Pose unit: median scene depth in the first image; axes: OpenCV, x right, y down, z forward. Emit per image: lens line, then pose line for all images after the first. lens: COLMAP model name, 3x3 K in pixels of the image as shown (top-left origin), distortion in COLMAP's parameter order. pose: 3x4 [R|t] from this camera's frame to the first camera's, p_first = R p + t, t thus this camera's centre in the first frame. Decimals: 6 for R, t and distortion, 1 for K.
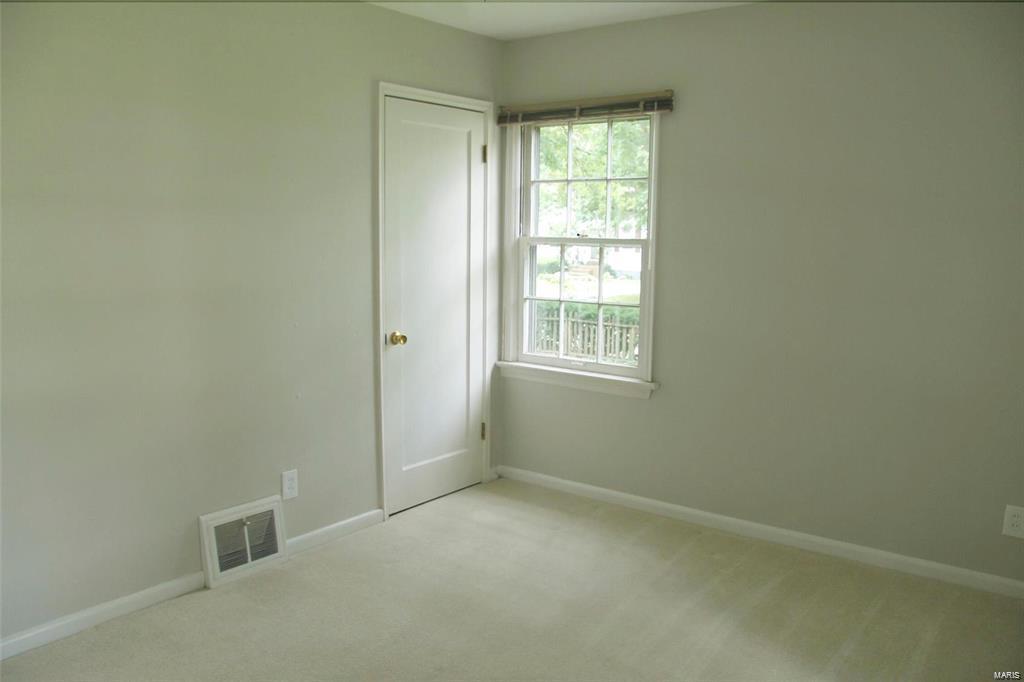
lens RADIAL K [[815.0, 0, 512.0], [0, 815.0, 341.0], [0, 0, 1]] dist [-0.188836, 0.161645]
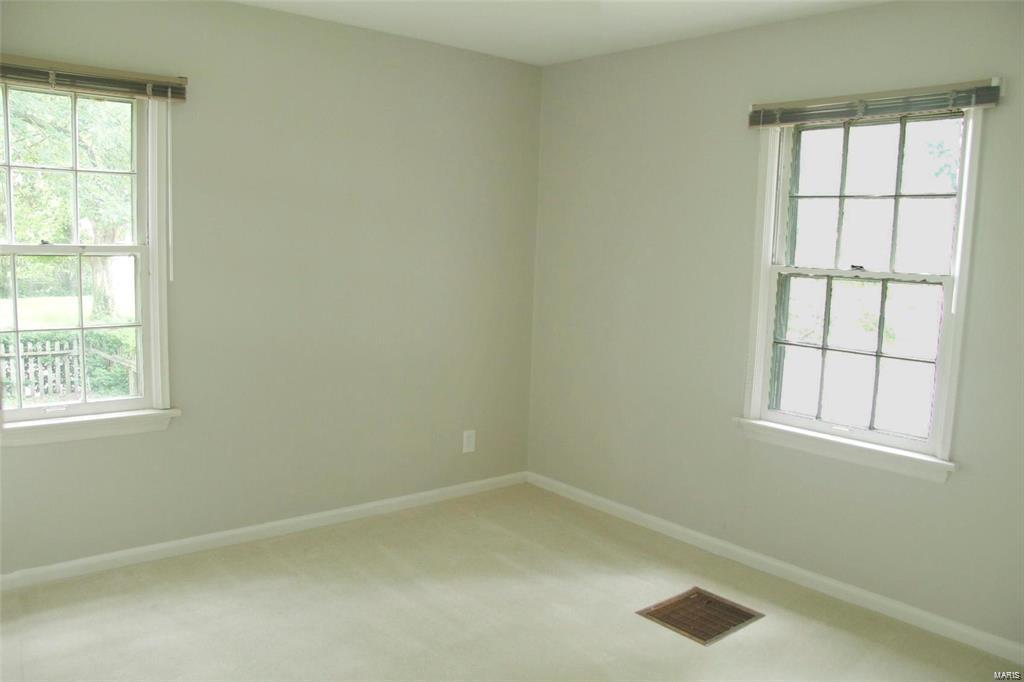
lens RADIAL K [[815.0, 0, 512.0], [0, 815.0, 341.0], [0, 0, 1]] dist [-0.188836, 0.161645]
pose [[0.211445, -0.125509, 0.969298, -0.570965], [0.107603, 0.988682, 0.104546, -0.071550], [-0.971449, 0.082193, 0.222557, 0.446468]]
